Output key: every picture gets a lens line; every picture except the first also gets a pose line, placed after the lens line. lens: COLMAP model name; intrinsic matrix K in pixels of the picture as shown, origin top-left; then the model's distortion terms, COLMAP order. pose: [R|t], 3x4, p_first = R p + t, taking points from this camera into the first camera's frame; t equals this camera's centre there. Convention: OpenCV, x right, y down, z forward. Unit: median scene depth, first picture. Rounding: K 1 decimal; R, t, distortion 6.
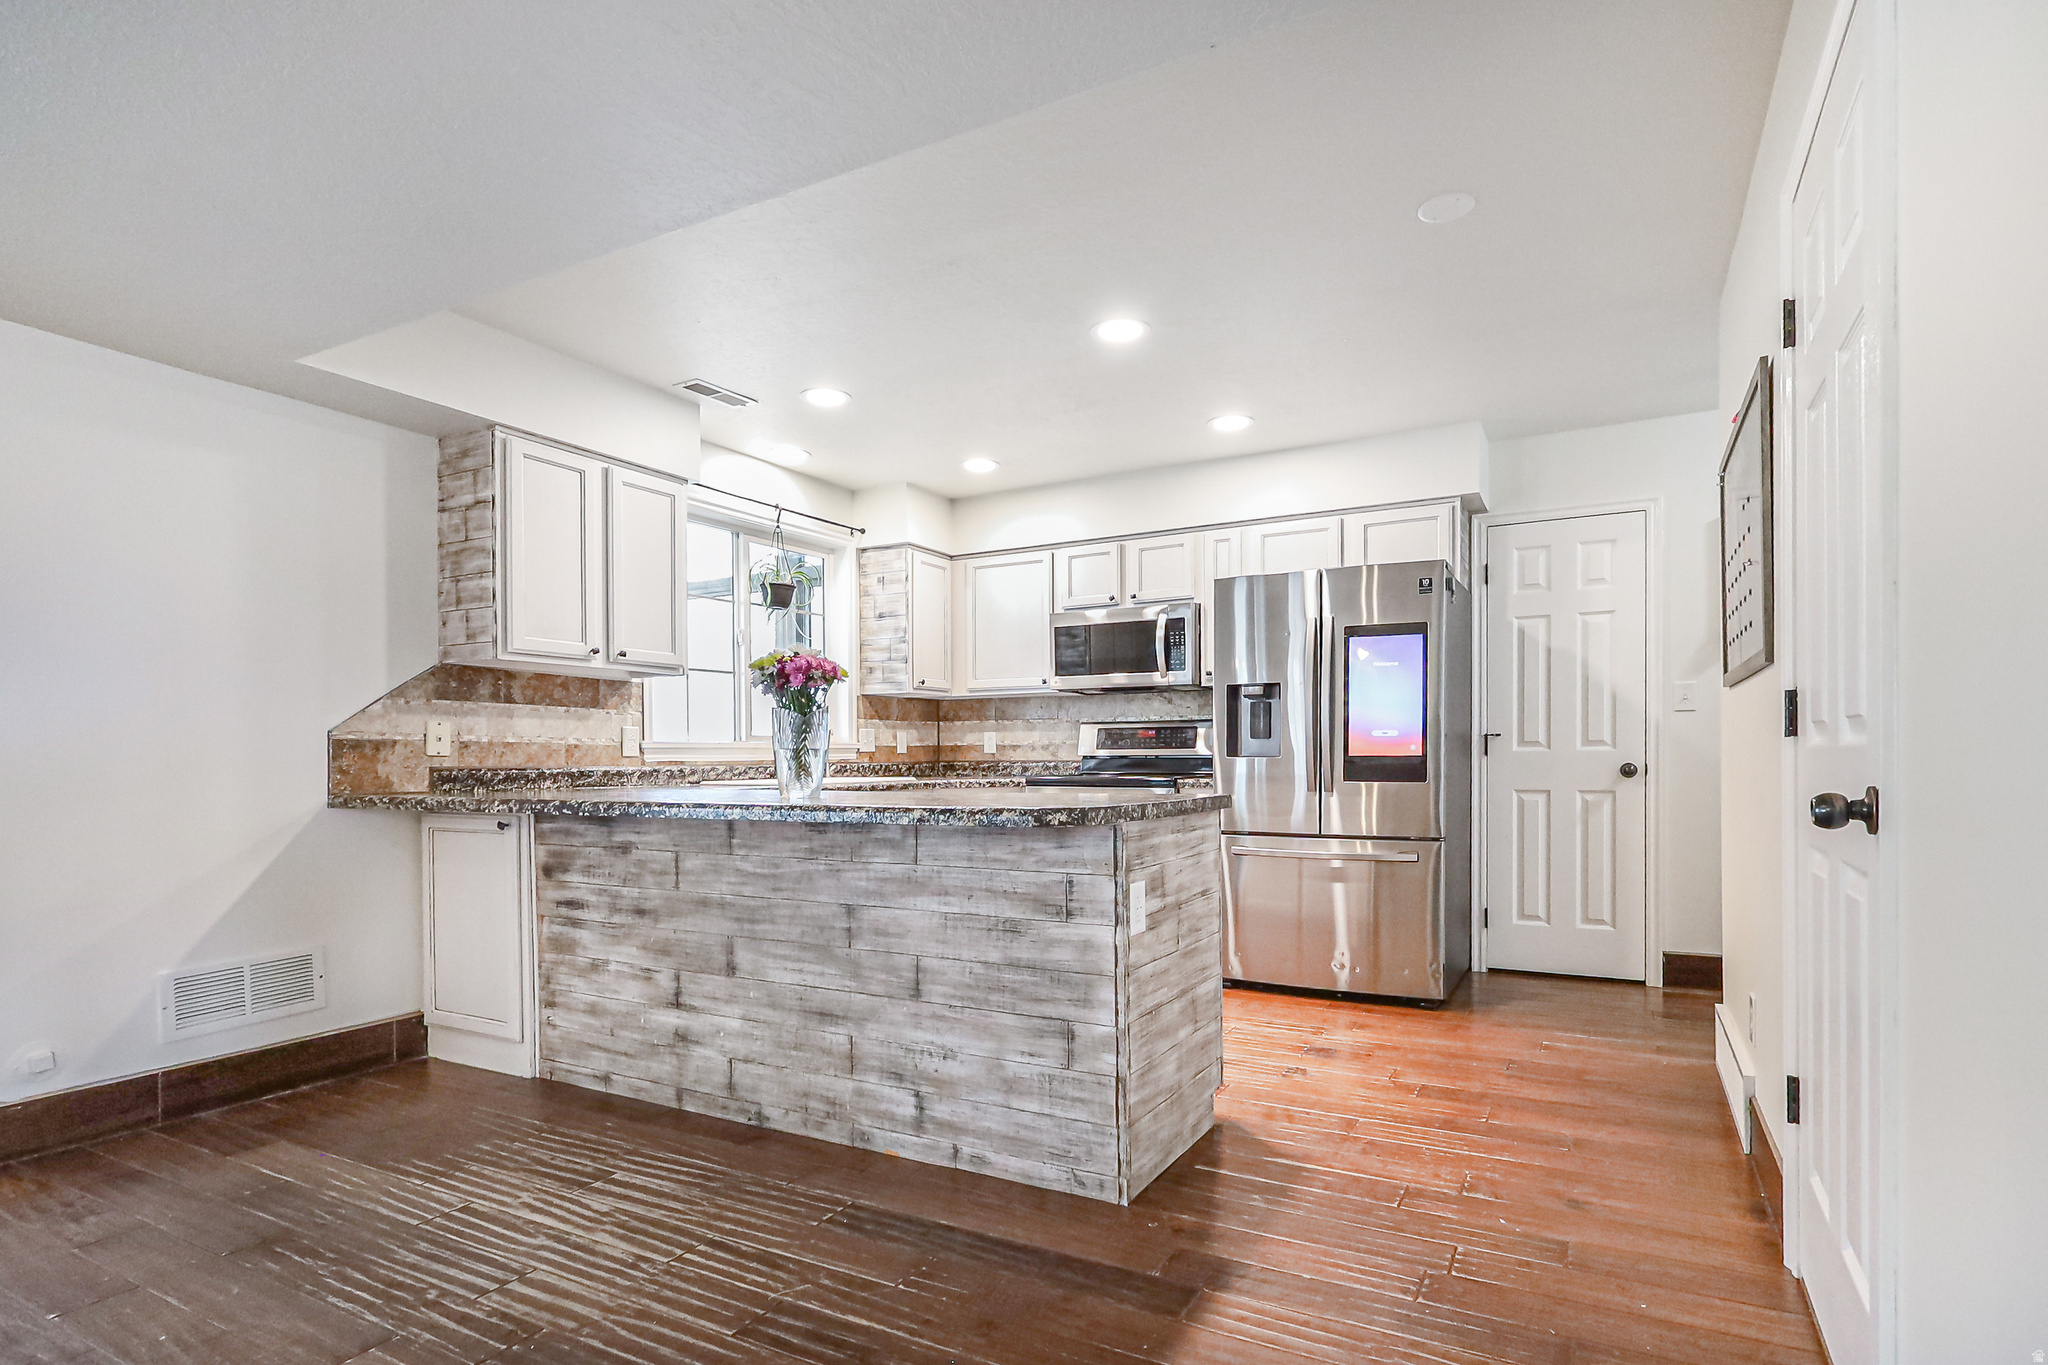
lens RADIAL K [[1058.5, 0, 1029.1], [0, 1058.5, 761.5], [0, 0, 1]] dist [-0.003502, -0.000165]
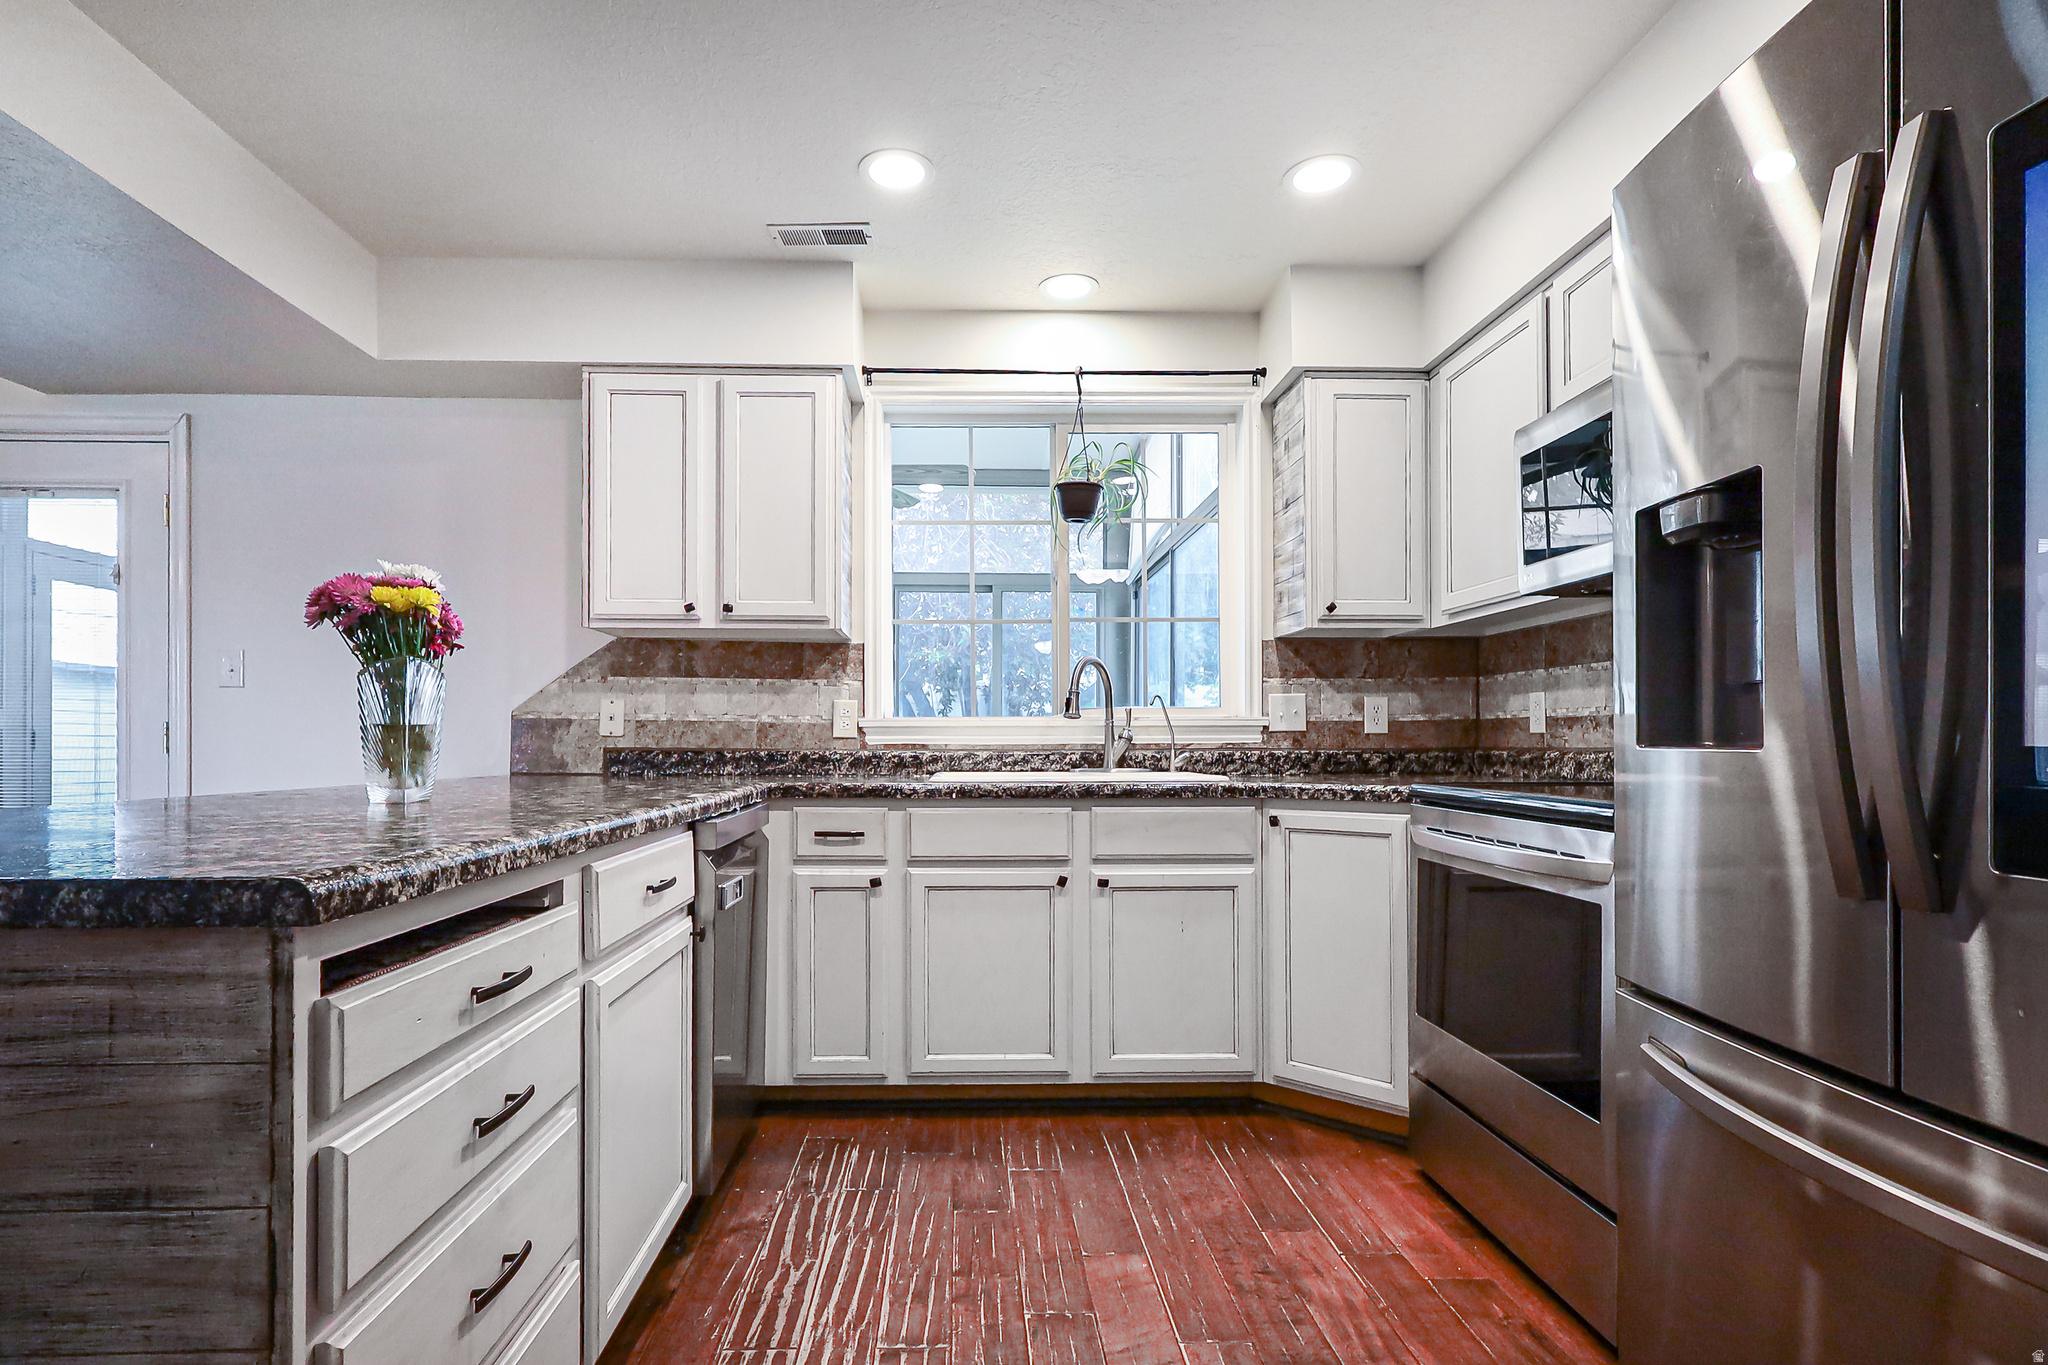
lens RADIAL K [[1058.5, 0, 990.2], [0, 1058.5, 728.7], [0, 0, 1]] dist [-0.003502, -0.000165]
pose [[0.506555, -0.004388, -0.862196, 0.361905], [-0.008030, 0.999920, -0.009806, -0.004559], [0.862170, 0.011891, 0.506479, 0.691340]]
